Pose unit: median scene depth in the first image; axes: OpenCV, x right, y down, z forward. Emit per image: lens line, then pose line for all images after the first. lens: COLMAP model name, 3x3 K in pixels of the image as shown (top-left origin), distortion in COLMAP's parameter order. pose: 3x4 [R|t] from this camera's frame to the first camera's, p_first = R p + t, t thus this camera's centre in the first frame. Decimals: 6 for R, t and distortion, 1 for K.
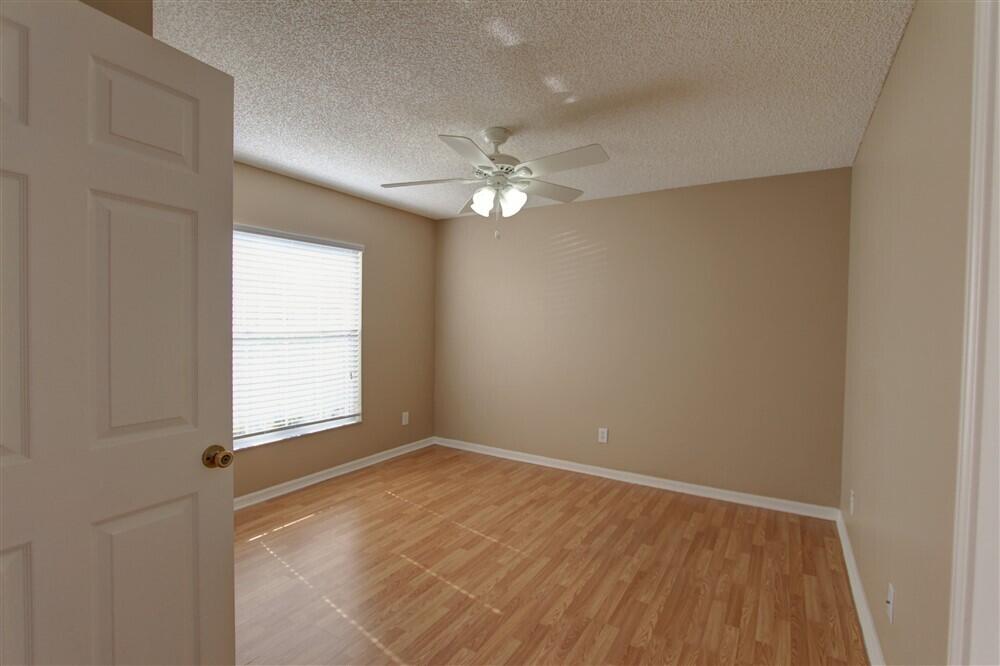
lens RADIAL K [[464.5, 0, 508.0], [0, 464.5, 335.1], [0, 0, 1]] dist [-0.015764, 0.000953]
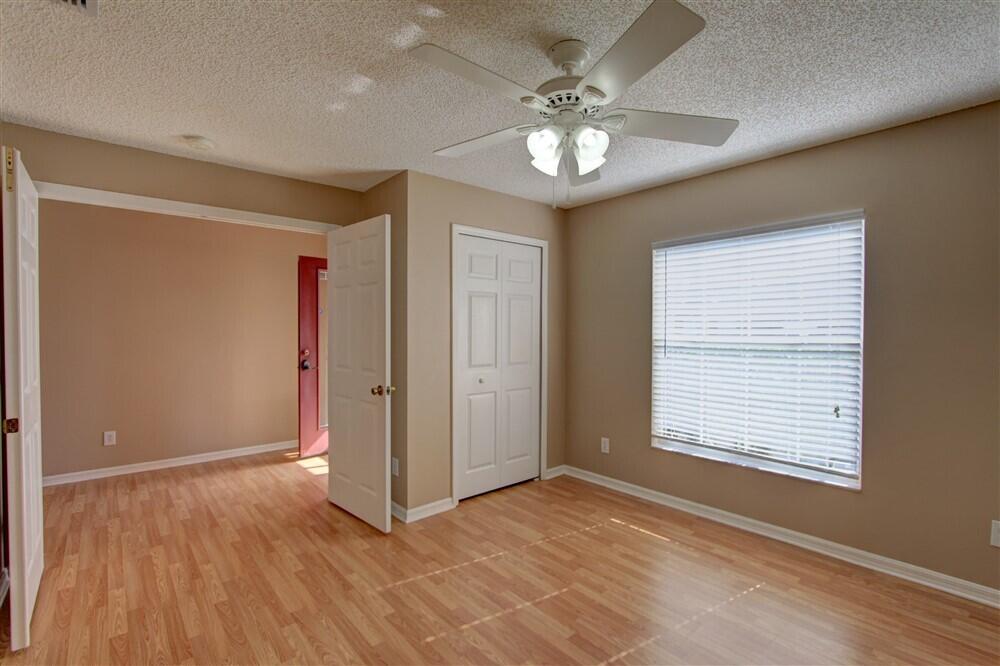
lens RADIAL K [[464.5, 0, 508.0], [0, 464.5, 335.1], [0, 0, 1]] dist [-0.015764, 0.000953]
pose [[-0.303989, 0.002767, -0.952671, 0.512025], [-0.031469, 0.999421, 0.012944, -0.019656], [0.952156, 0.033915, -0.303726, 0.893195]]
